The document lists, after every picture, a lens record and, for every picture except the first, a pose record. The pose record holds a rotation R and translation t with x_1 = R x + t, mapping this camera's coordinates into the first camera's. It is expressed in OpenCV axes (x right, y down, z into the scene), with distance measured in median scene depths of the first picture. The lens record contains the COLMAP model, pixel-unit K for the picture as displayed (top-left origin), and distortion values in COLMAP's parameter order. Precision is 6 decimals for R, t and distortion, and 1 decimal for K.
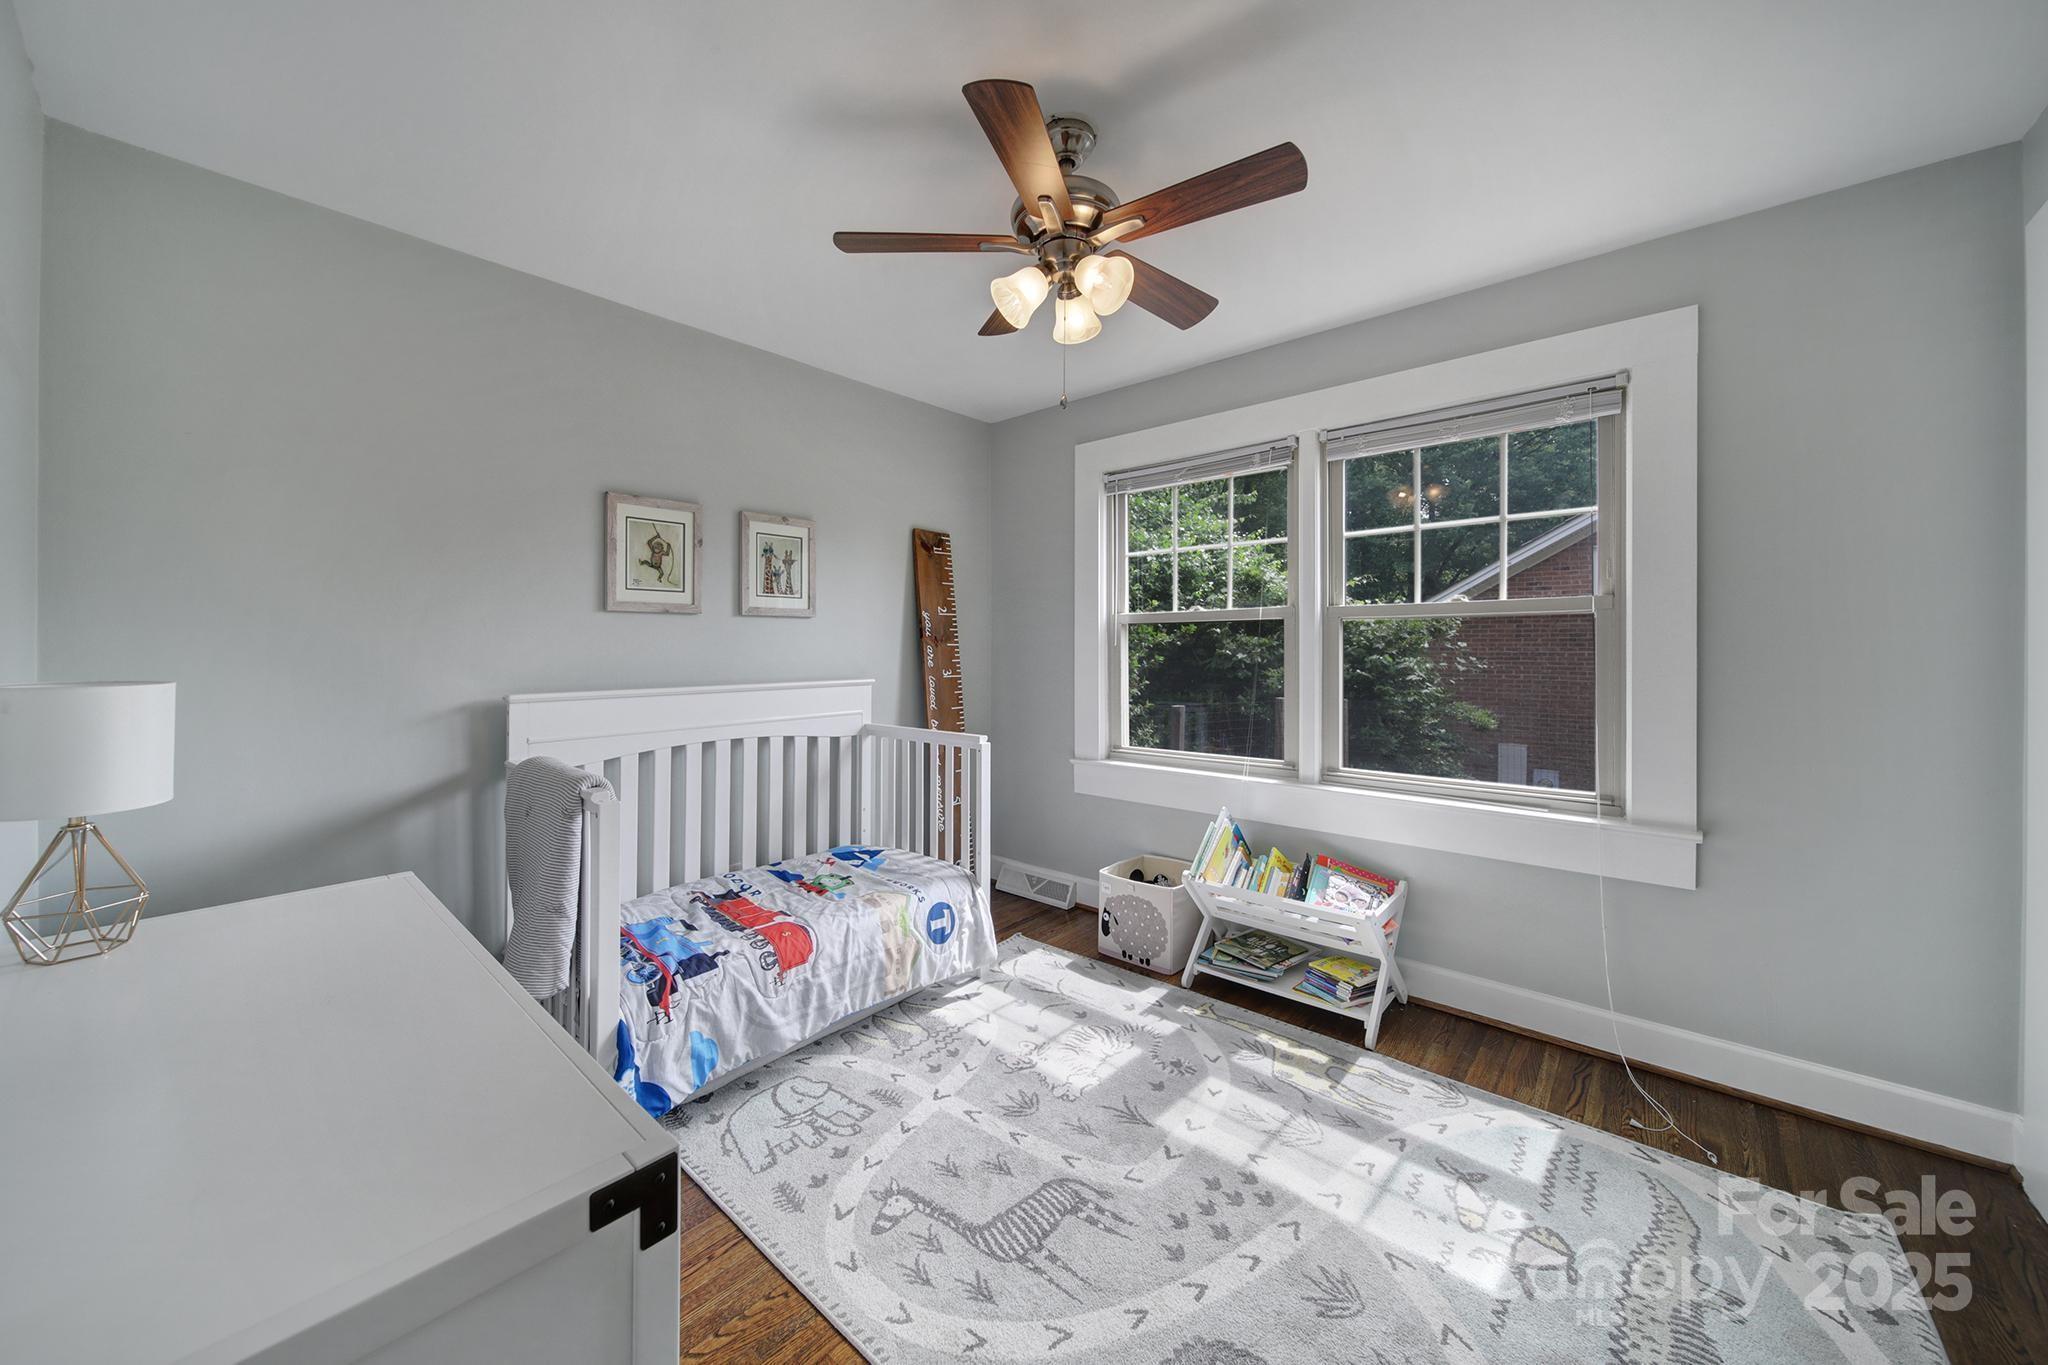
lens RADIAL K [[722.4, 0, 1006.5], [0, 722.4, 650.2], [0, 0, 1]] dist [-0.000166, -0.001251]
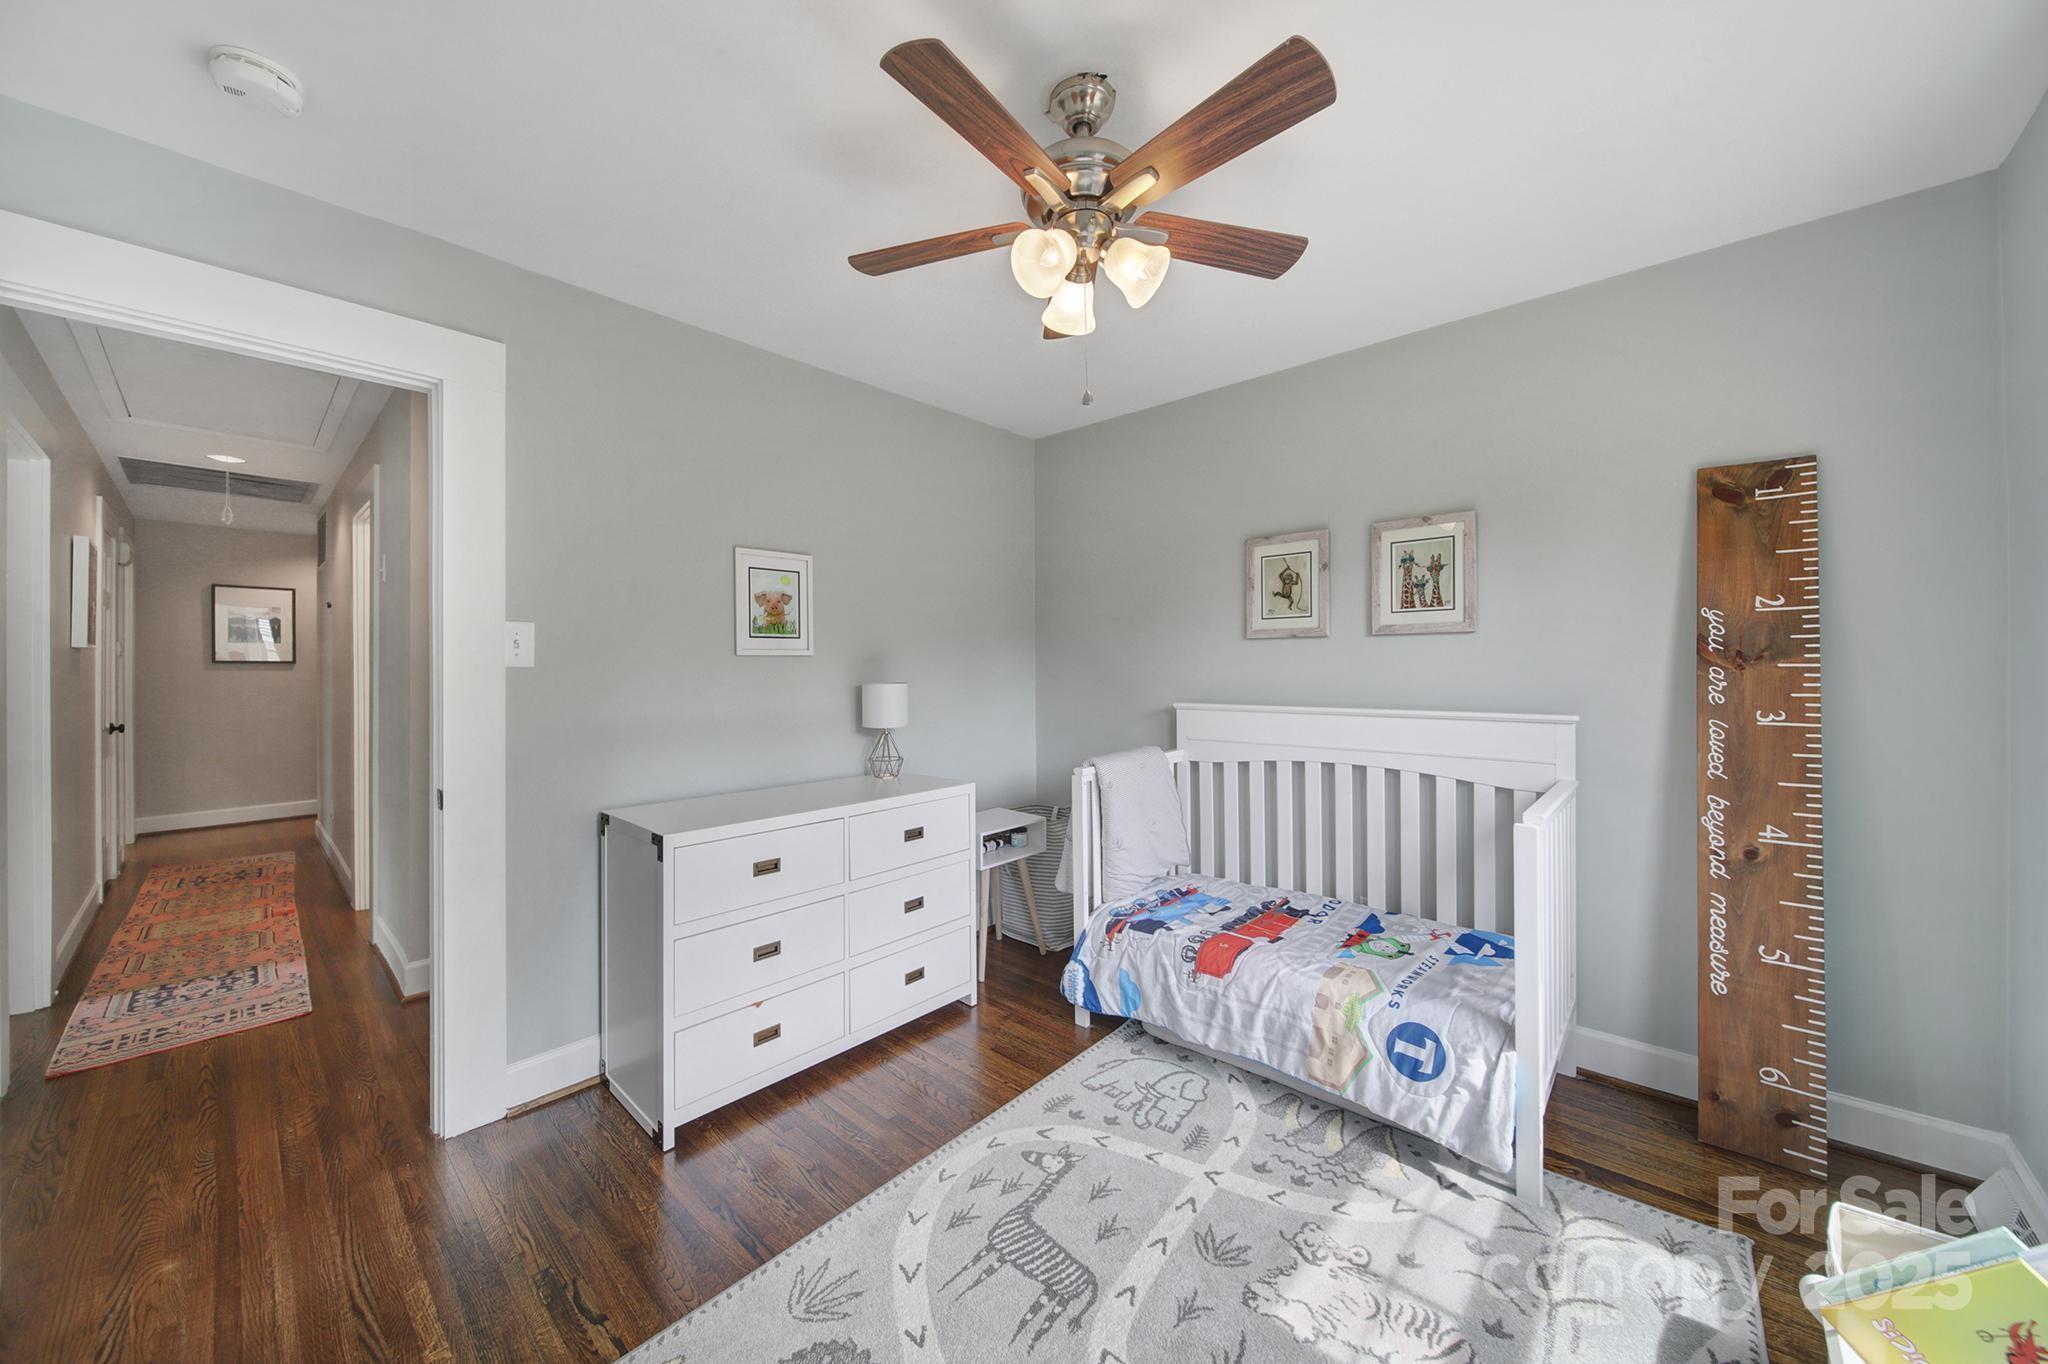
lens RADIAL K [[722.4, 0, 1023.2], [0, 722.4, 663.9], [0, 0, 1]] dist [-0.000166, -0.001251]
pose [[0.011152, -0.001885, -0.999936, 0.710351], [-0.001554, 0.999997, -0.001902, -0.010600], [0.999937, 0.001575, 0.011149, 0.674736]]
